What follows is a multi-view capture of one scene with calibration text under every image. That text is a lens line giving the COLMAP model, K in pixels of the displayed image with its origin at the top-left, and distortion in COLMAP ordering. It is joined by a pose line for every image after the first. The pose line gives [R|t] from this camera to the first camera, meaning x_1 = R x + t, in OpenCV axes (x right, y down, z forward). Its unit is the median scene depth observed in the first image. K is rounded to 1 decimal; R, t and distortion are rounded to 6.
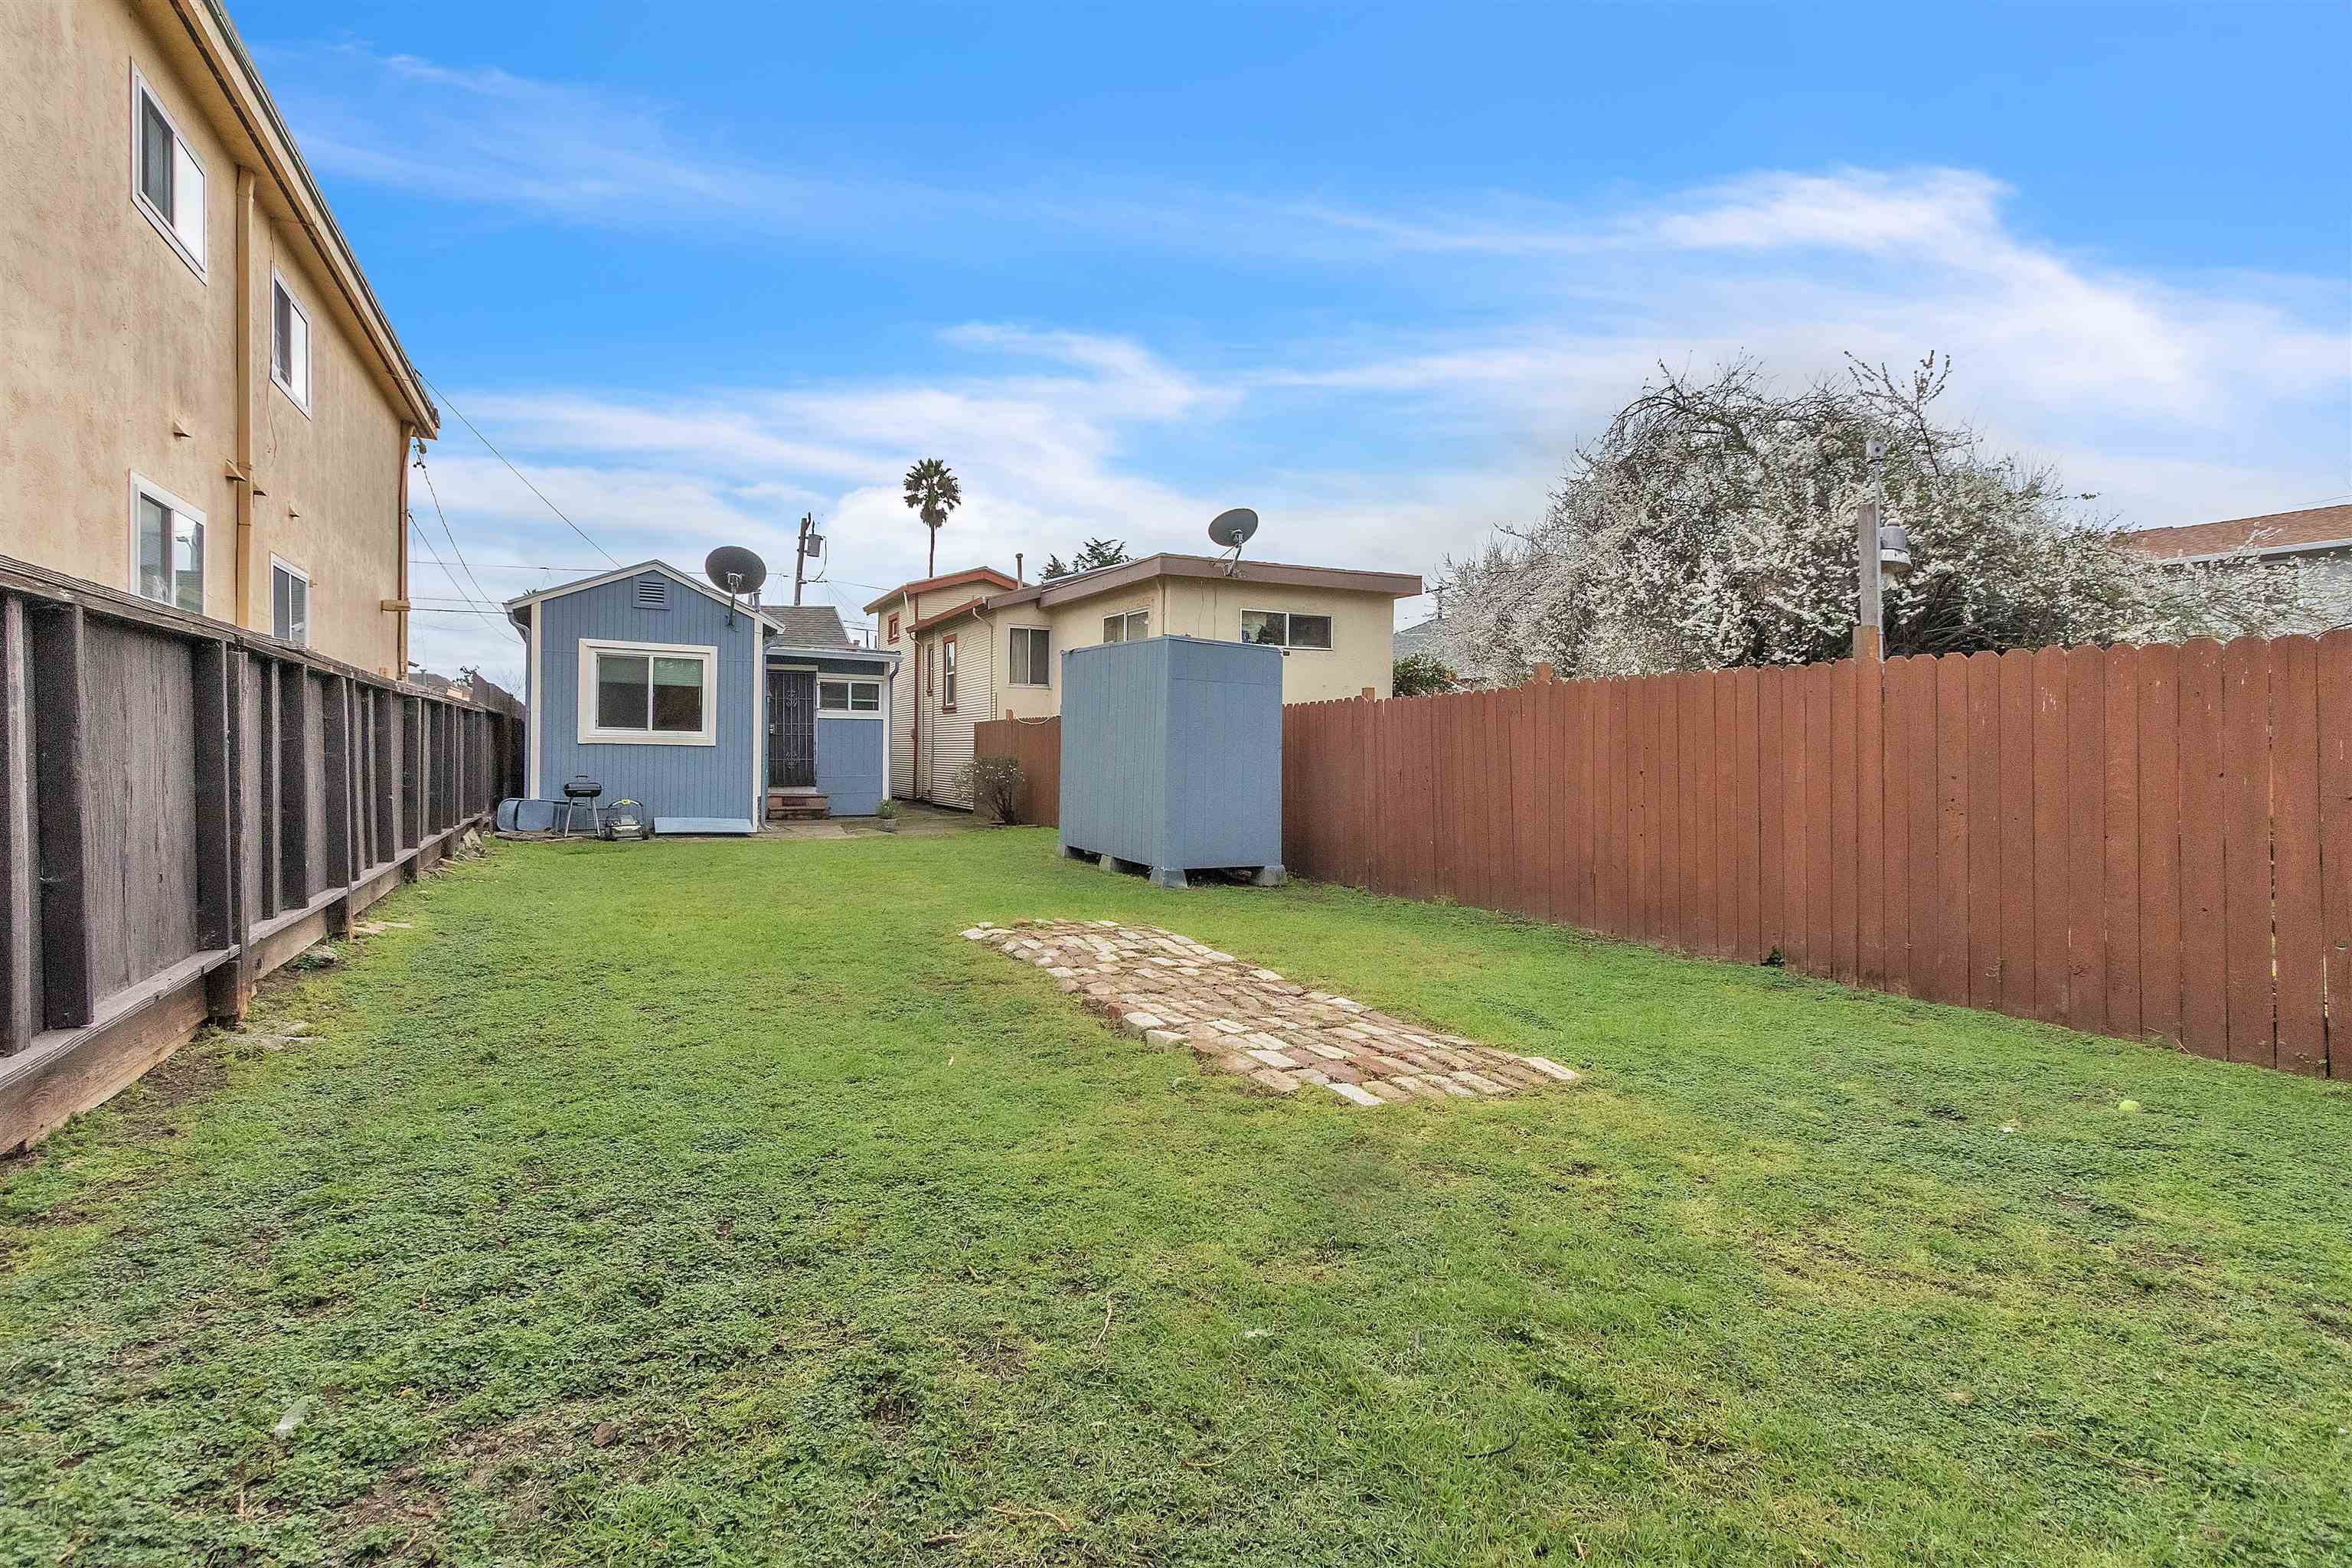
lens RADIAL K [[1074.3, 0, 1176.1], [0, 1074.3, 765.9], [0, 0, 1]] dist [0.000717, -0.000130]
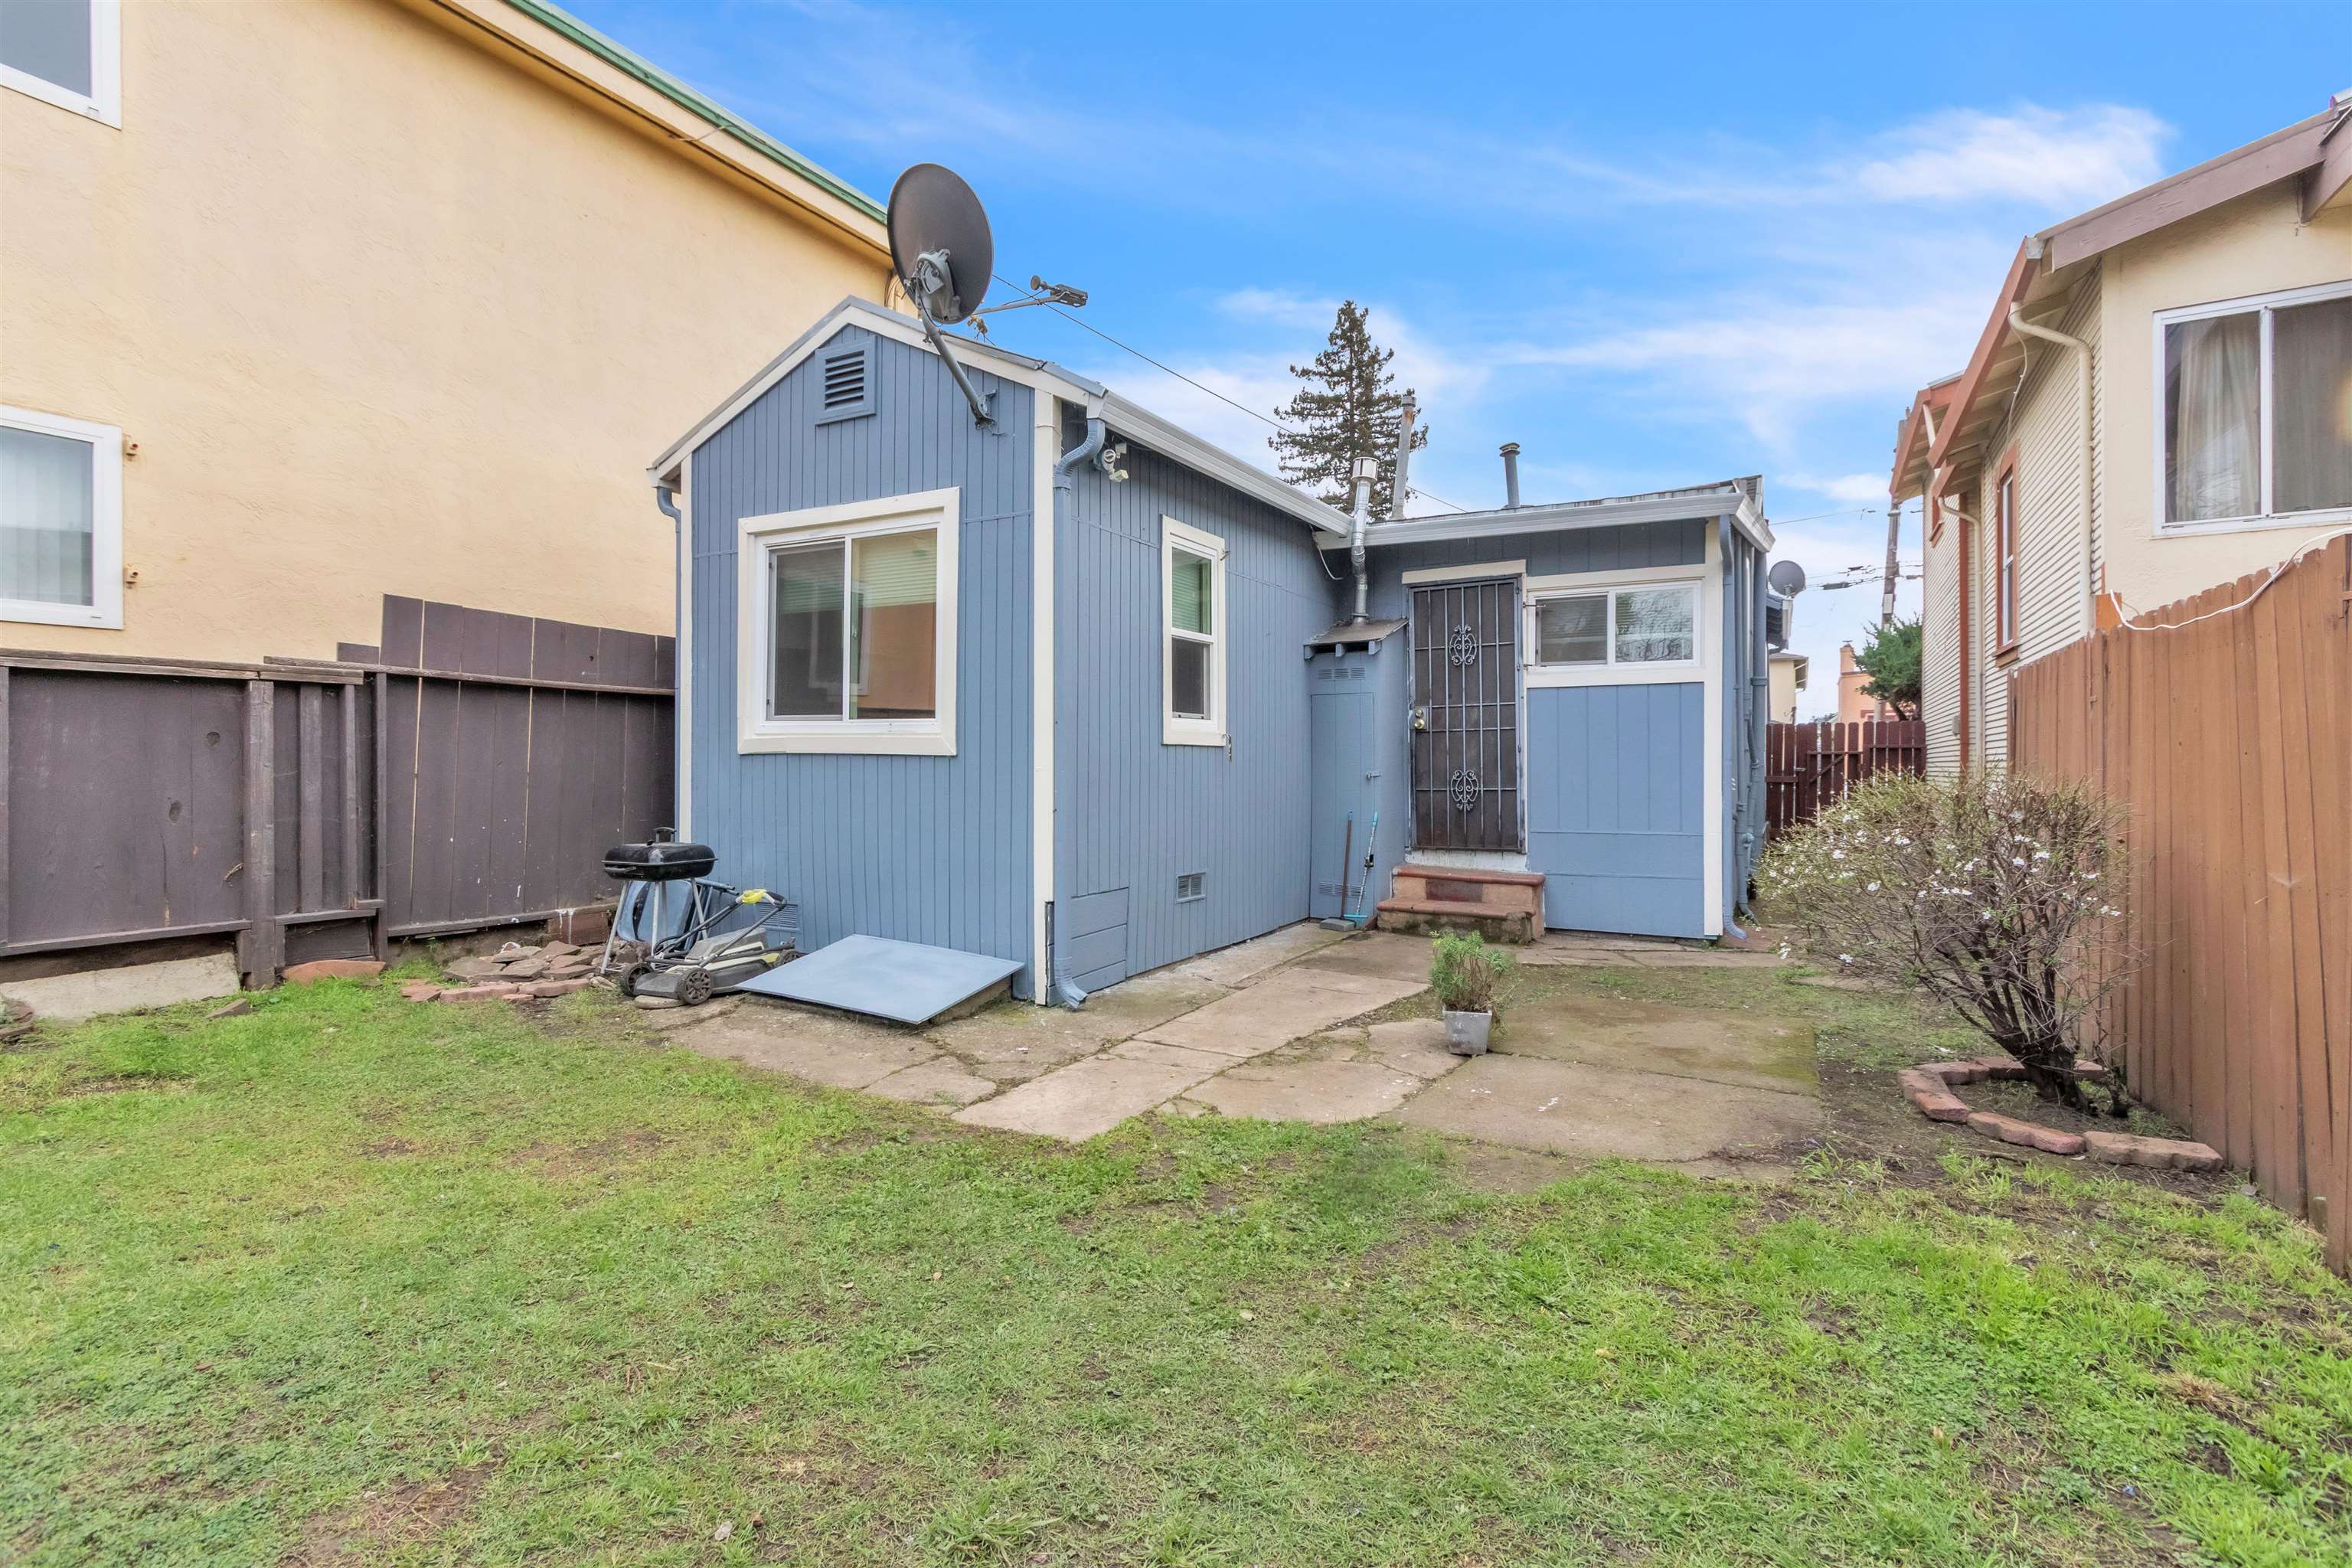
lens RADIAL K [[1074.3, 0, 1174.8], [0, 1074.3, 769.6], [0, 0, 1]] dist [0.000717, -0.000130]
pose [[0.540744, -0.004792, -0.841173, -0.080222], [-0.005550, 0.999942, -0.009264, -0.011289], [0.841169, 0.009678, 0.540686, 0.867595]]
